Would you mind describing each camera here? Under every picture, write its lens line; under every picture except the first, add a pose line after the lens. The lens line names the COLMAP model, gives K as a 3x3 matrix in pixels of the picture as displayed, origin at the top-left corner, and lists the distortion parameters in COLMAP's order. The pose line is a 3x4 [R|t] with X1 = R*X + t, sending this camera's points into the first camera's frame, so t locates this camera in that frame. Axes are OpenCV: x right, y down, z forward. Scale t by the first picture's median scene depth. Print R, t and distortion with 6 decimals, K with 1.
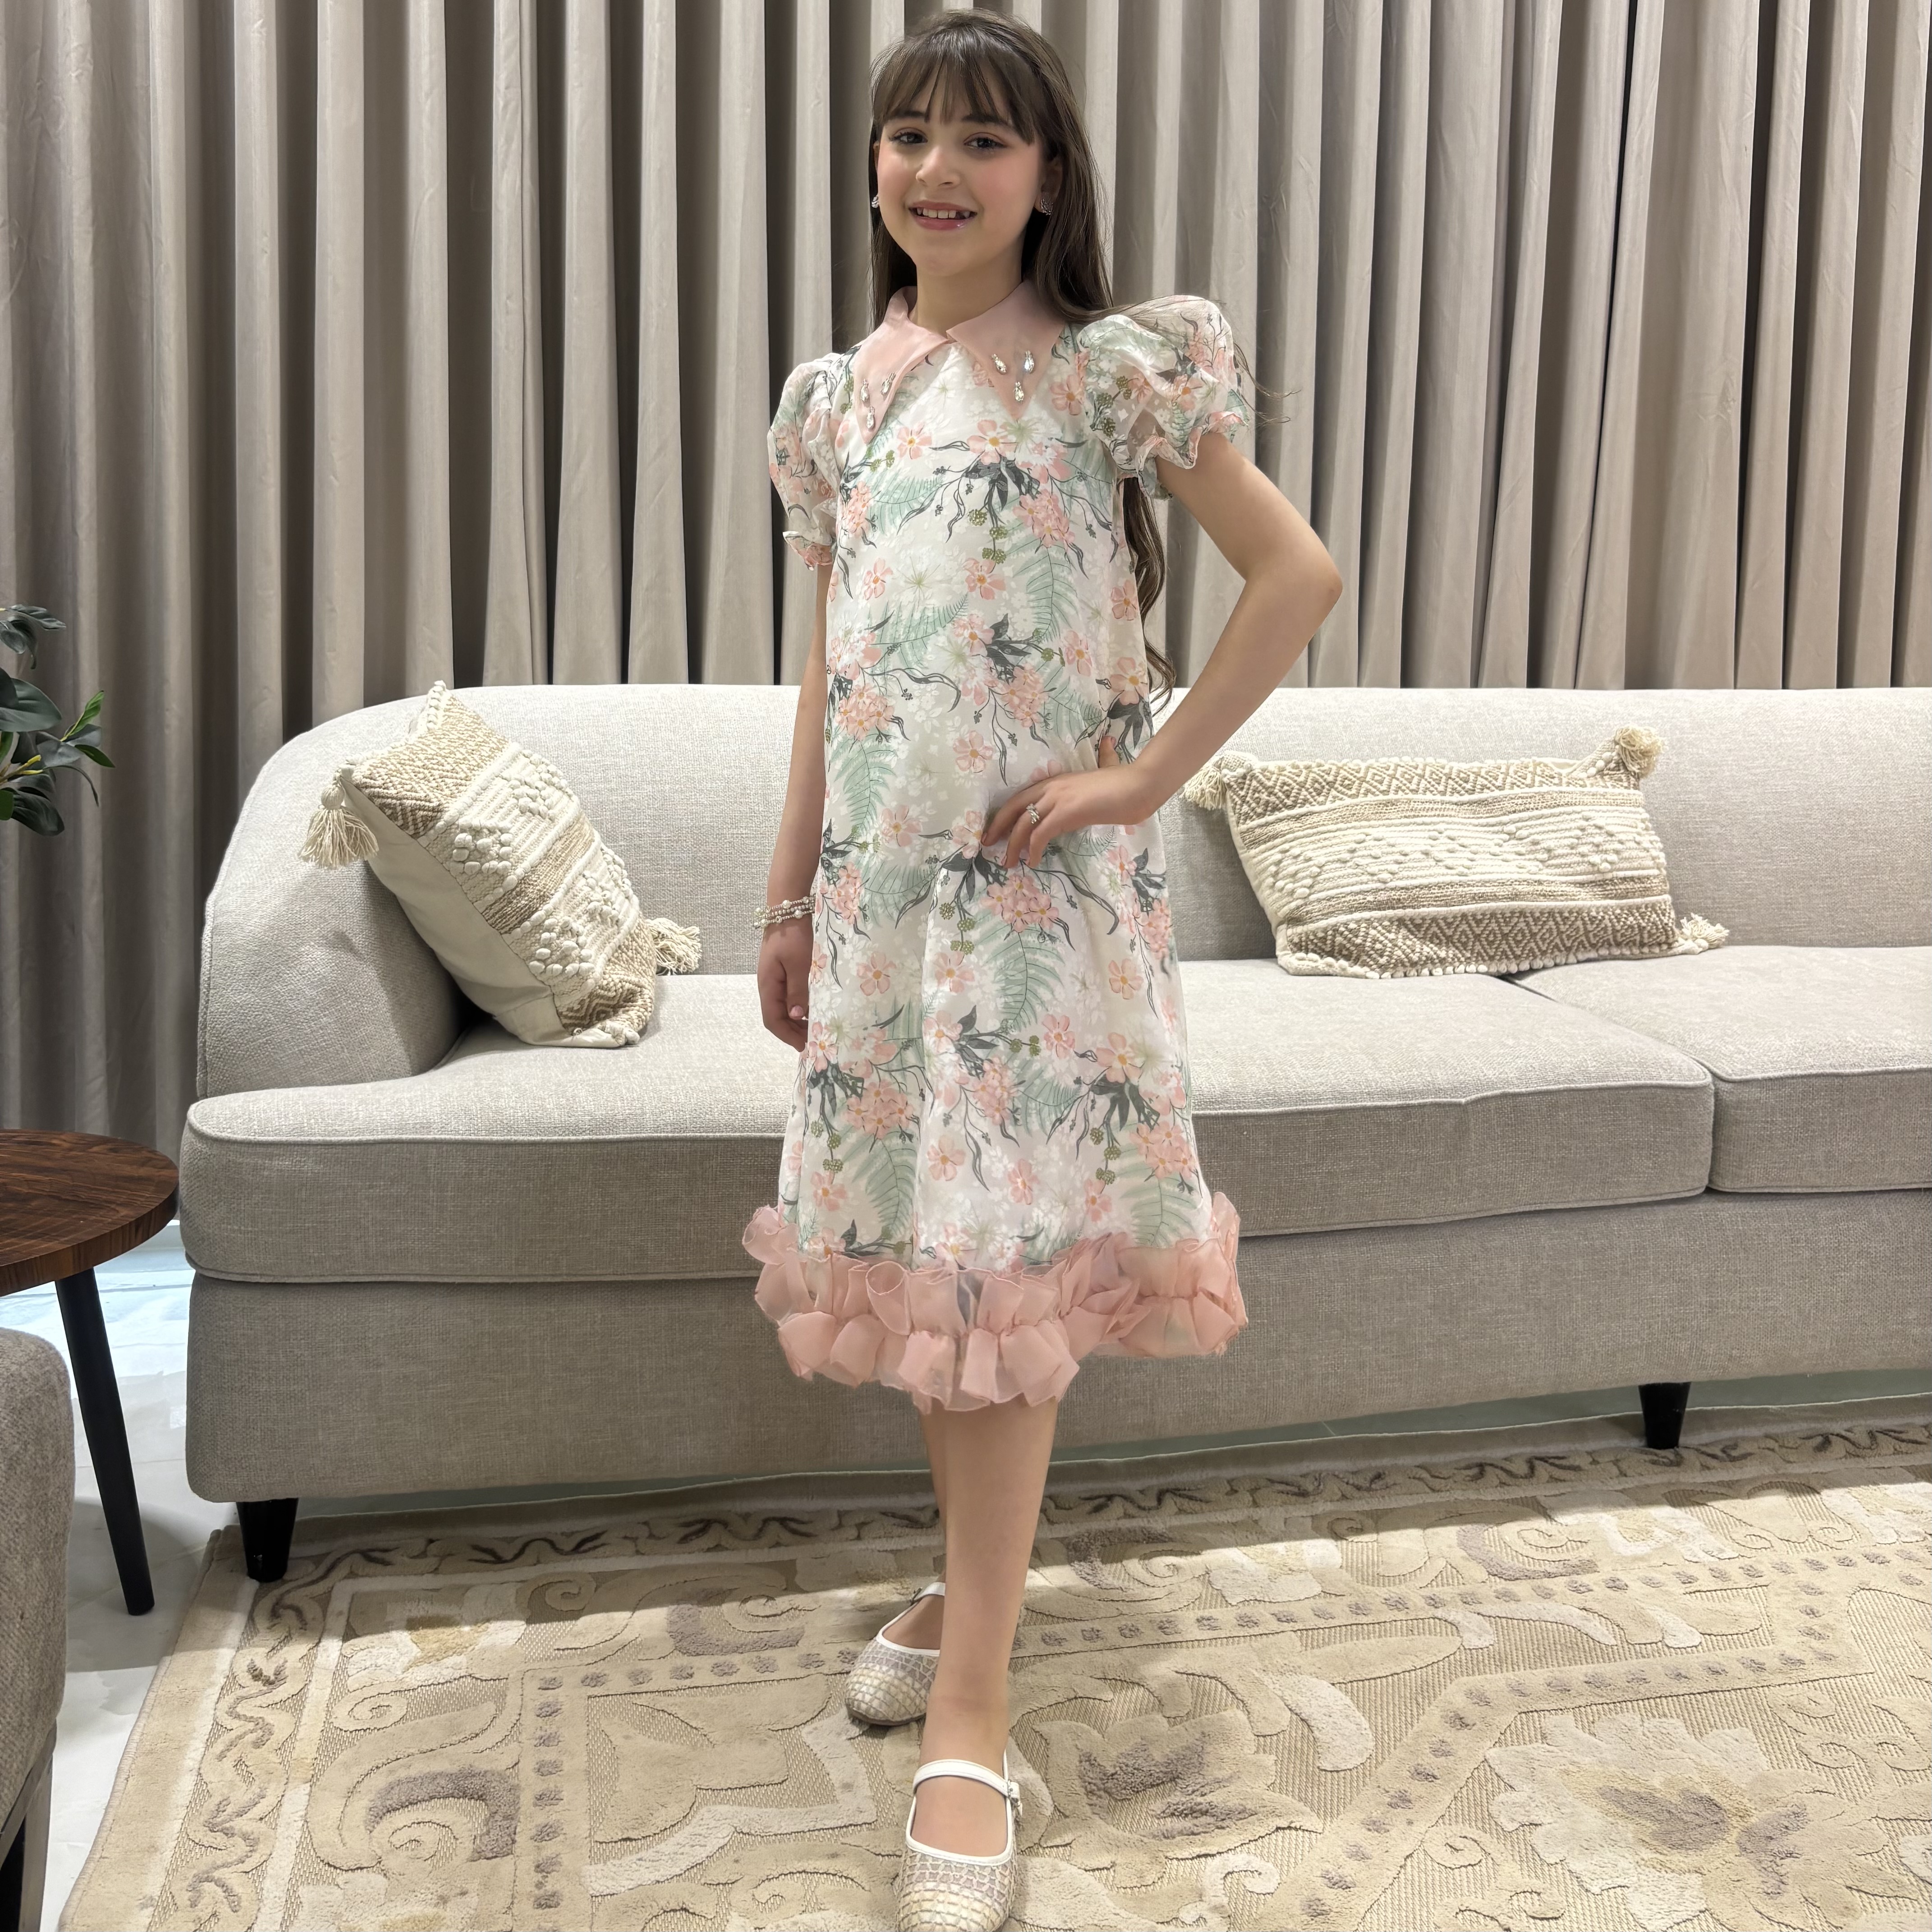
lens RADIAL K [[1952.2, 0, 959.4], [0, 1952.2, 701.9], [0, 0, 1]] dist [-0.004308, 0.028527]
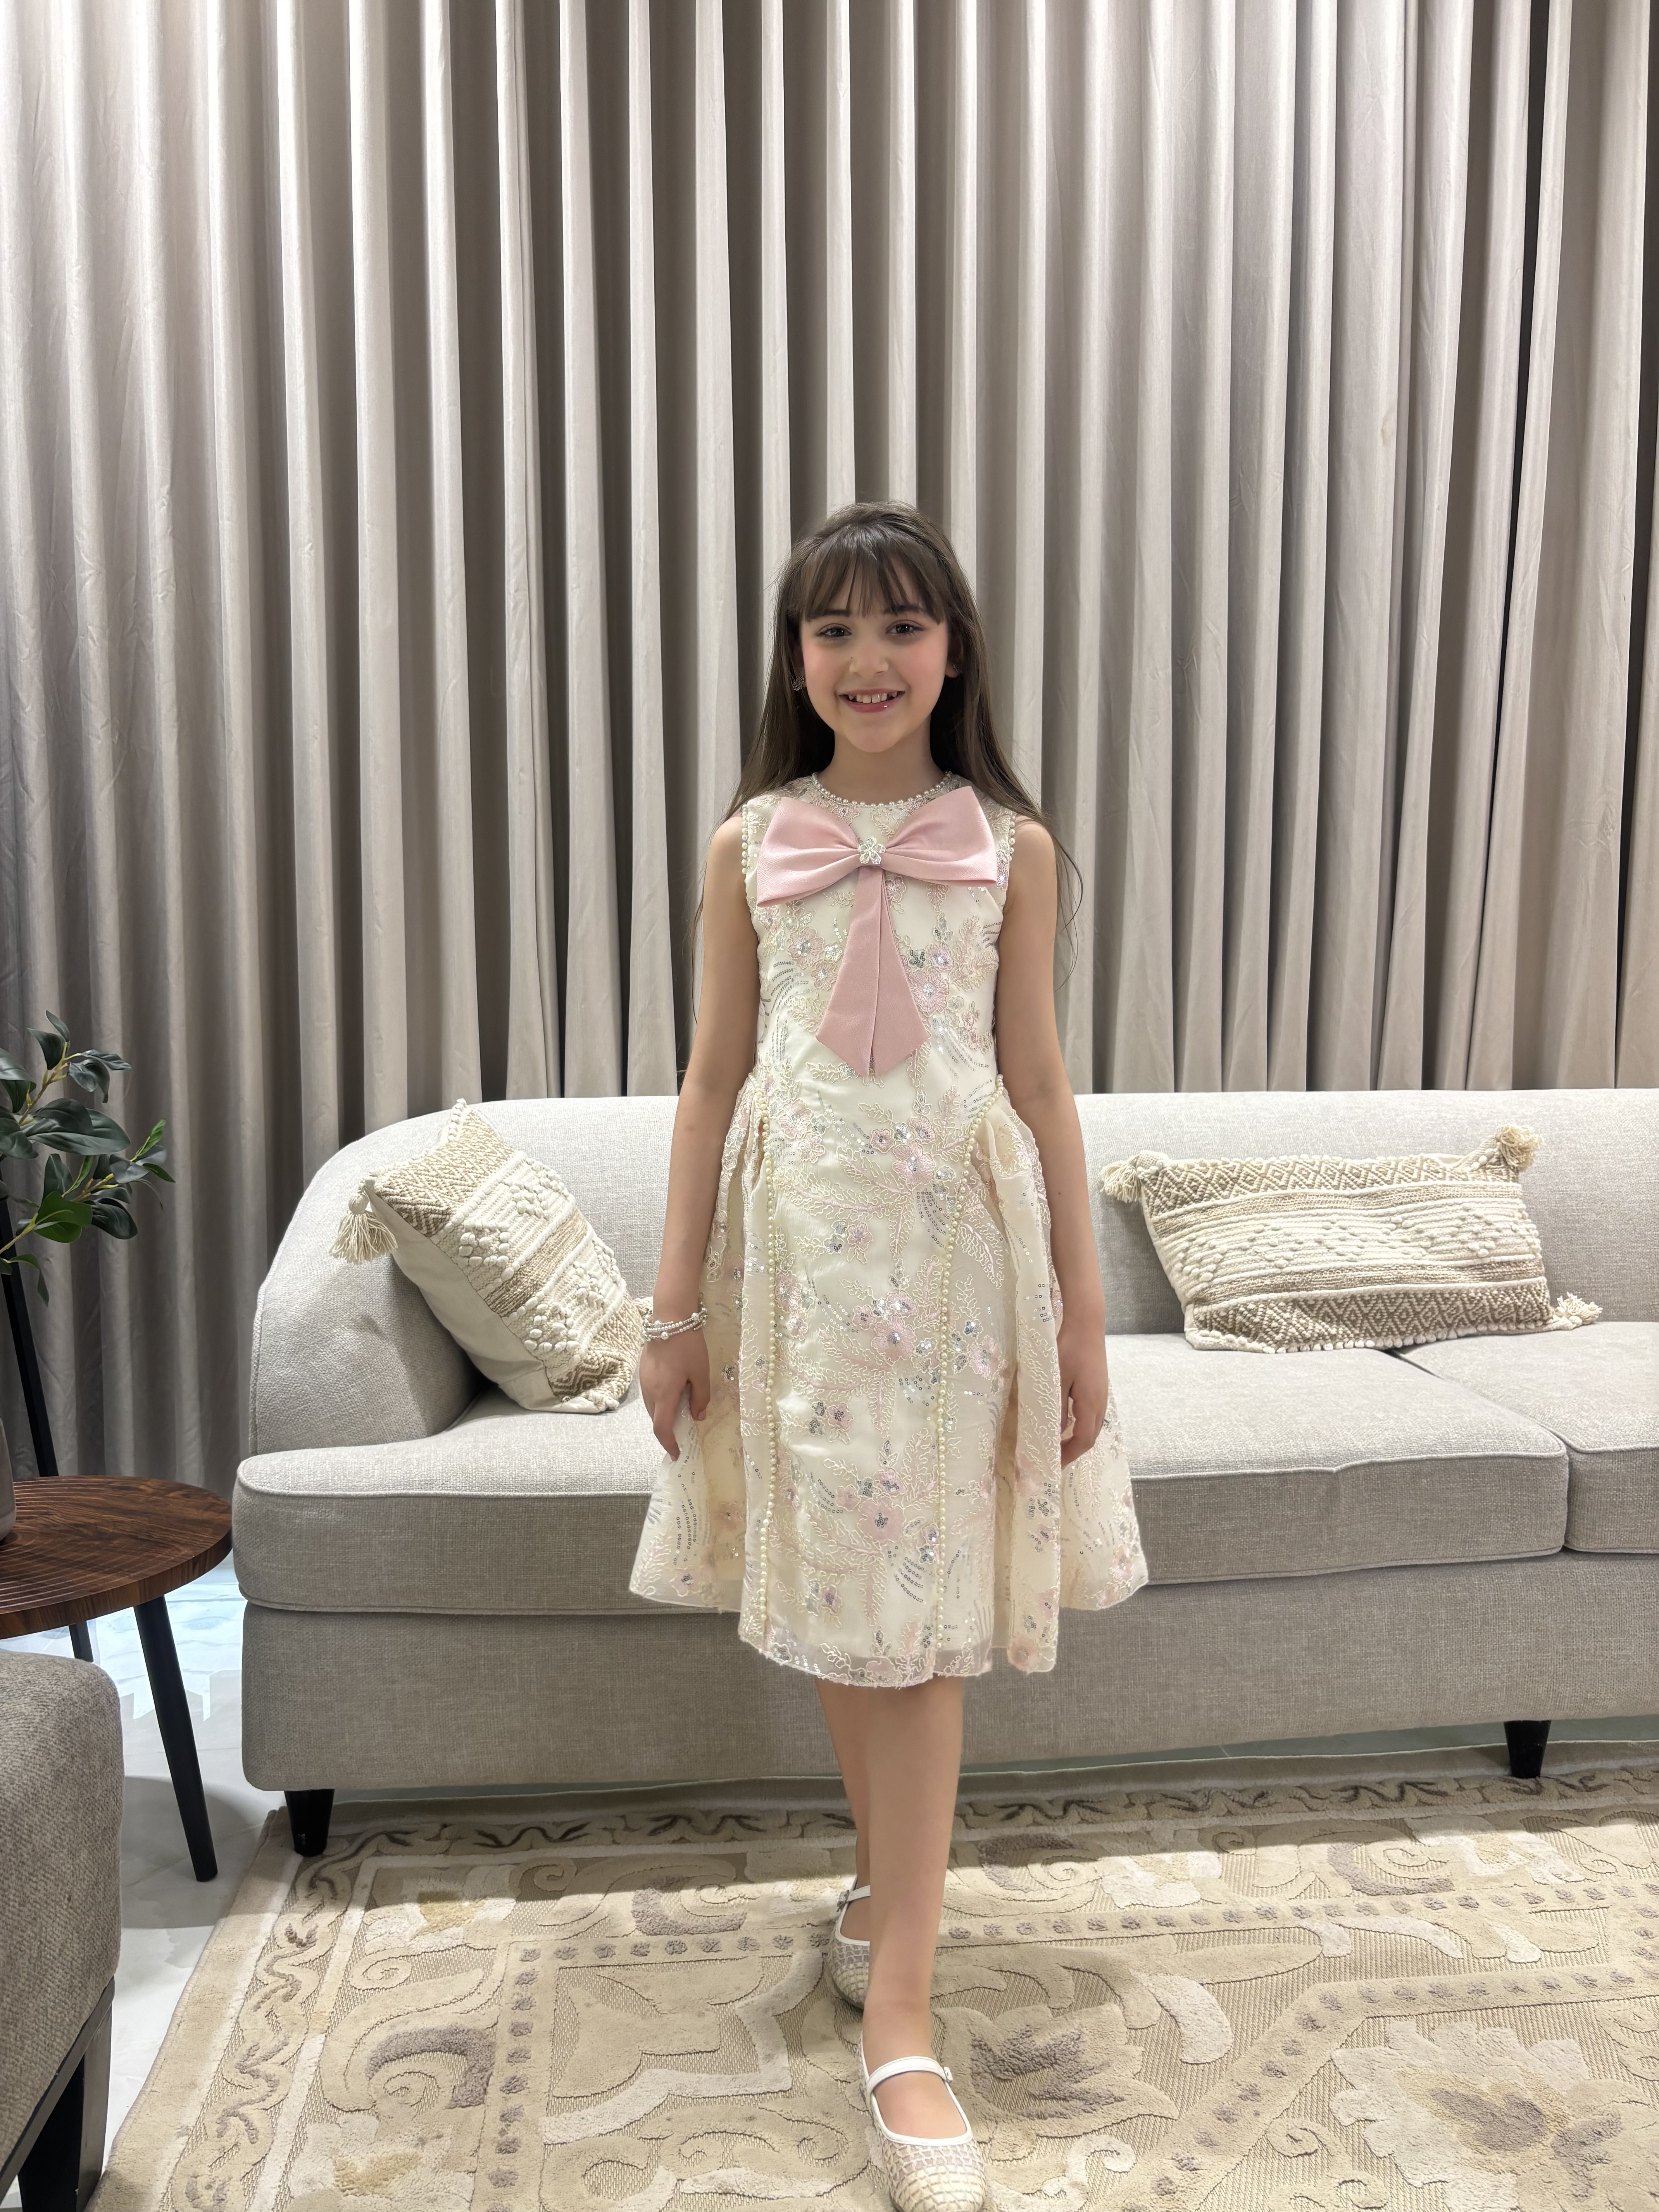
lens RADIAL K [[1675.9, 0, 817.2], [0, 1675.9, 1108.2], [0, 0, 1]] dist [-0.010196, 0.044926]
pose [[0.995075, -0.008359, -0.098772, 0.057966], [0.010047, 0.999812, 0.016599, -0.022877], [0.098615, -0.017509, 0.994972, 0.010150]]
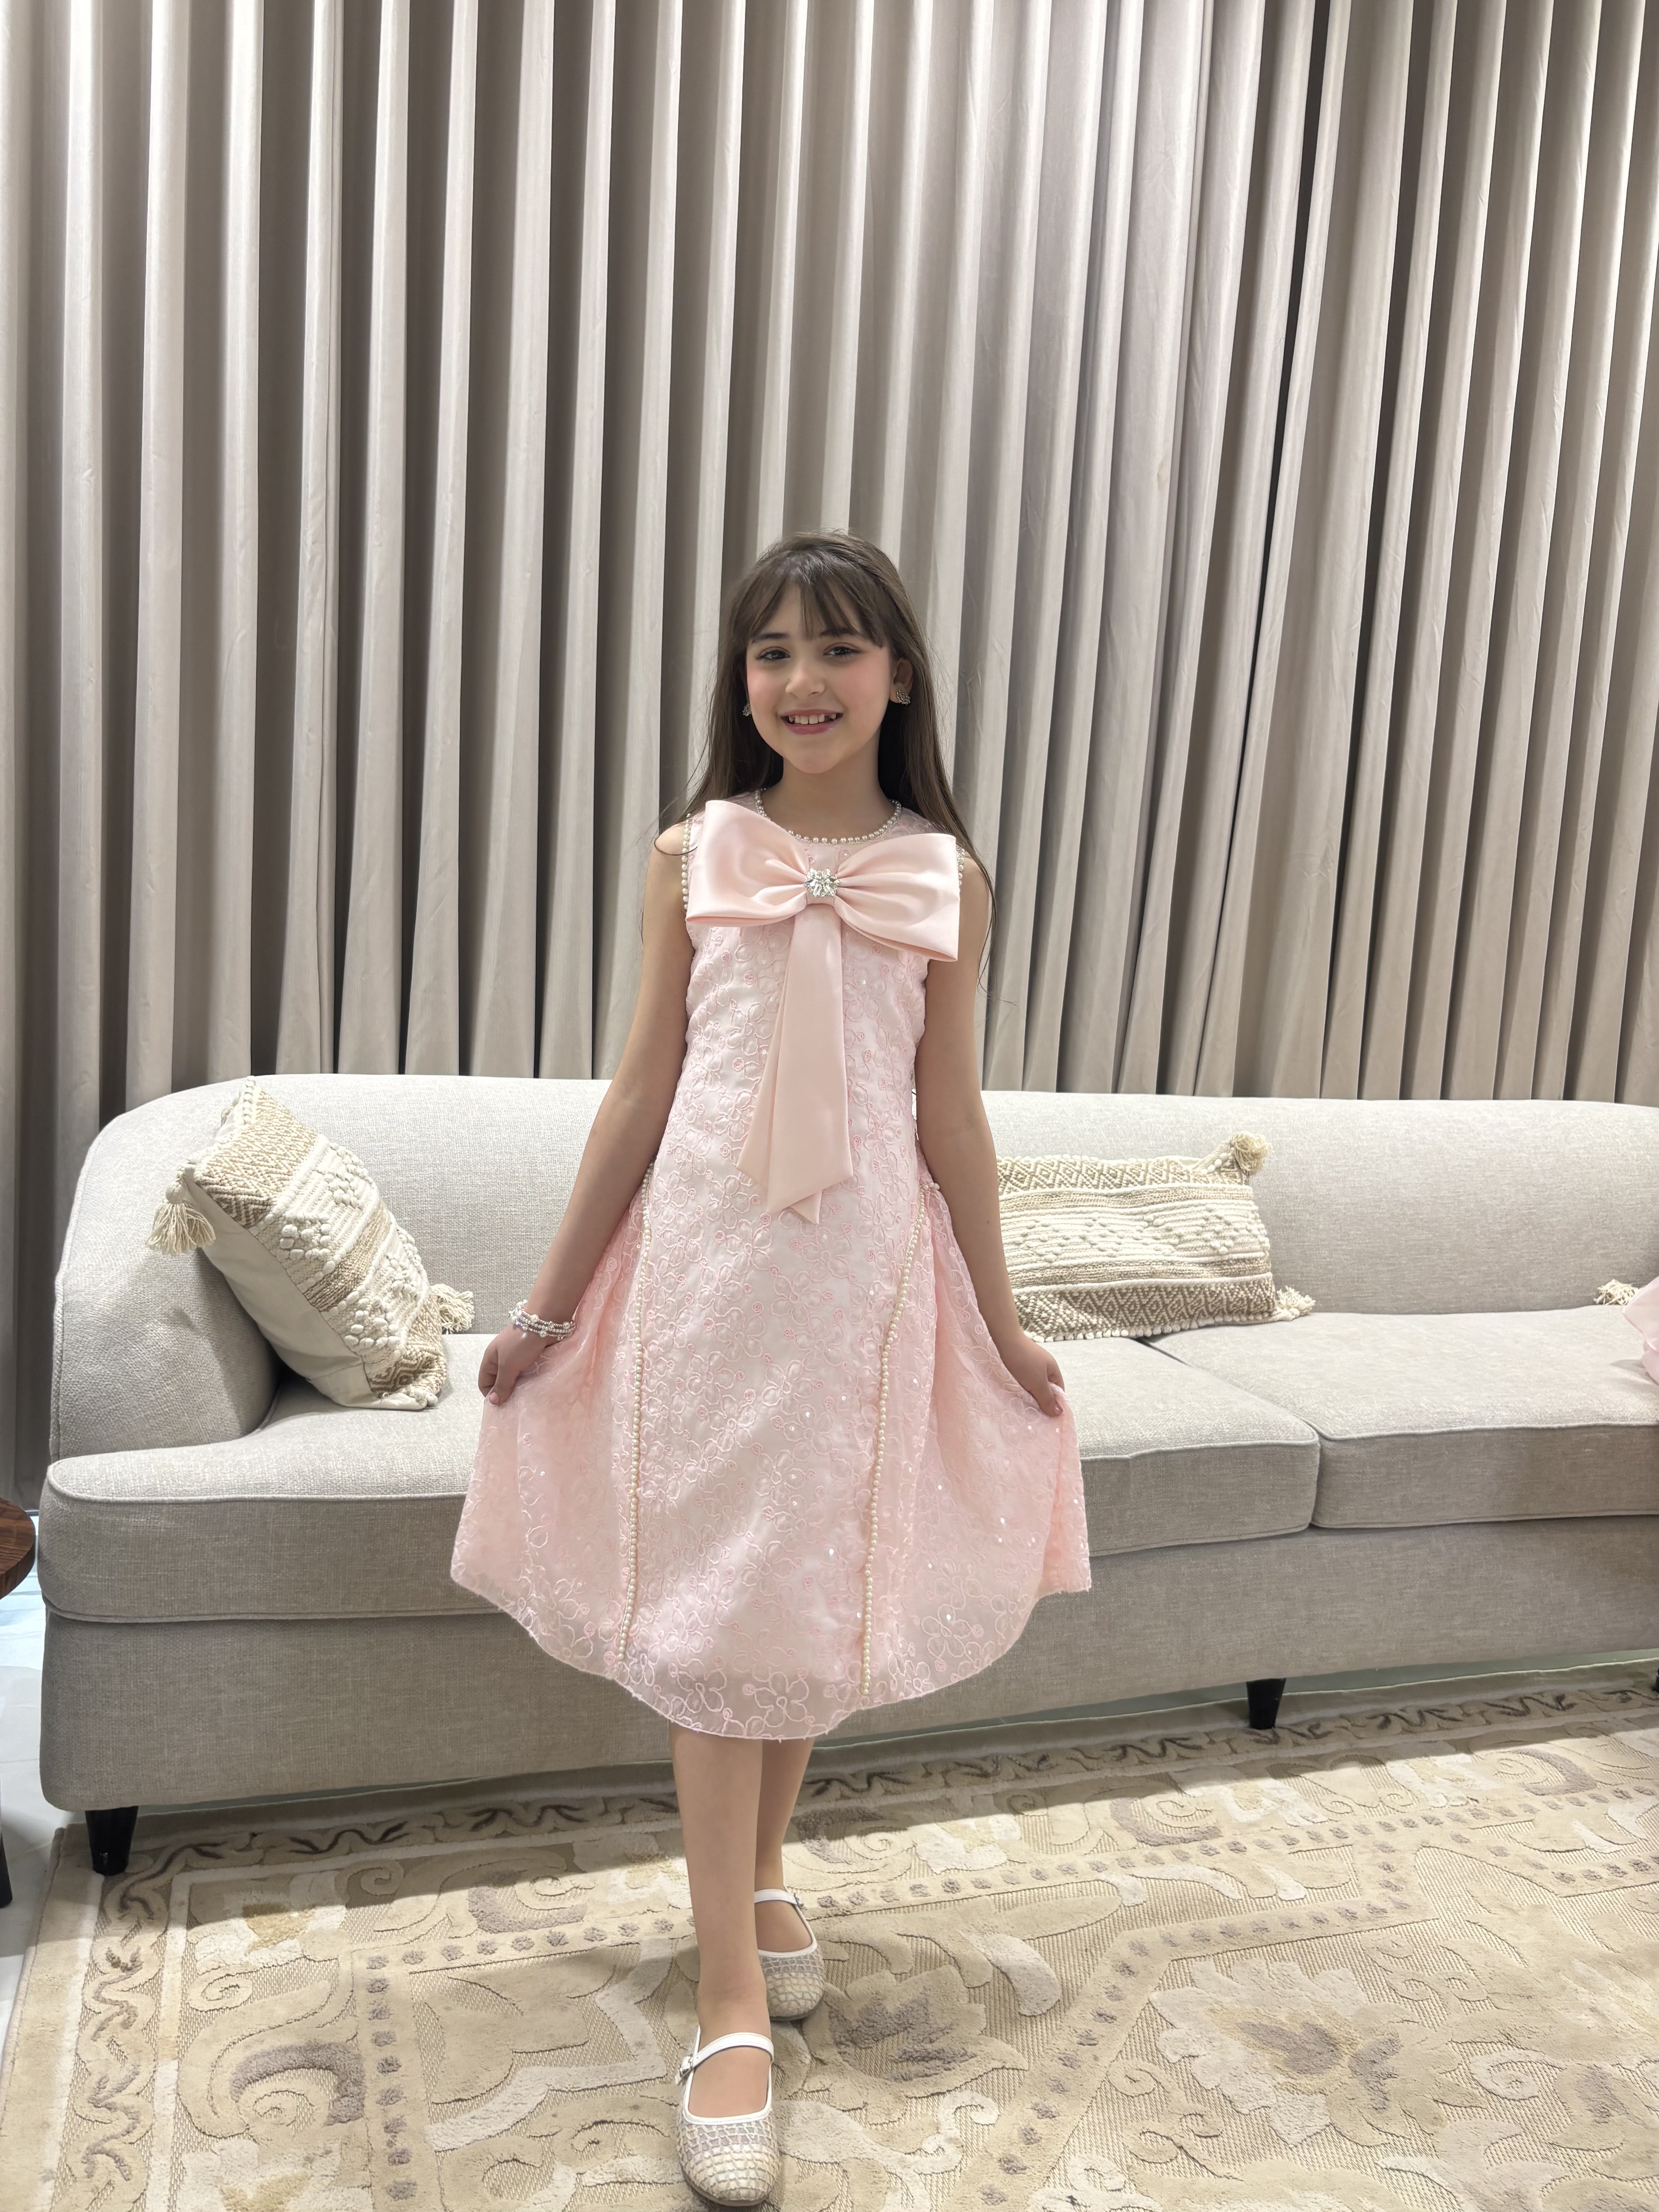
lens RADIAL K [[1679.3, 0, 801.2], [0, 1679.3, 1104.1], [0, 0, 1]] dist [0.009232, 0.003858]
pose [[0.992533, 0.028219, 0.118667, -0.075073], [-0.033581, 0.998492, 0.043428, -0.055441], [-0.117263, -0.047088, 0.991984, -0.010238]]
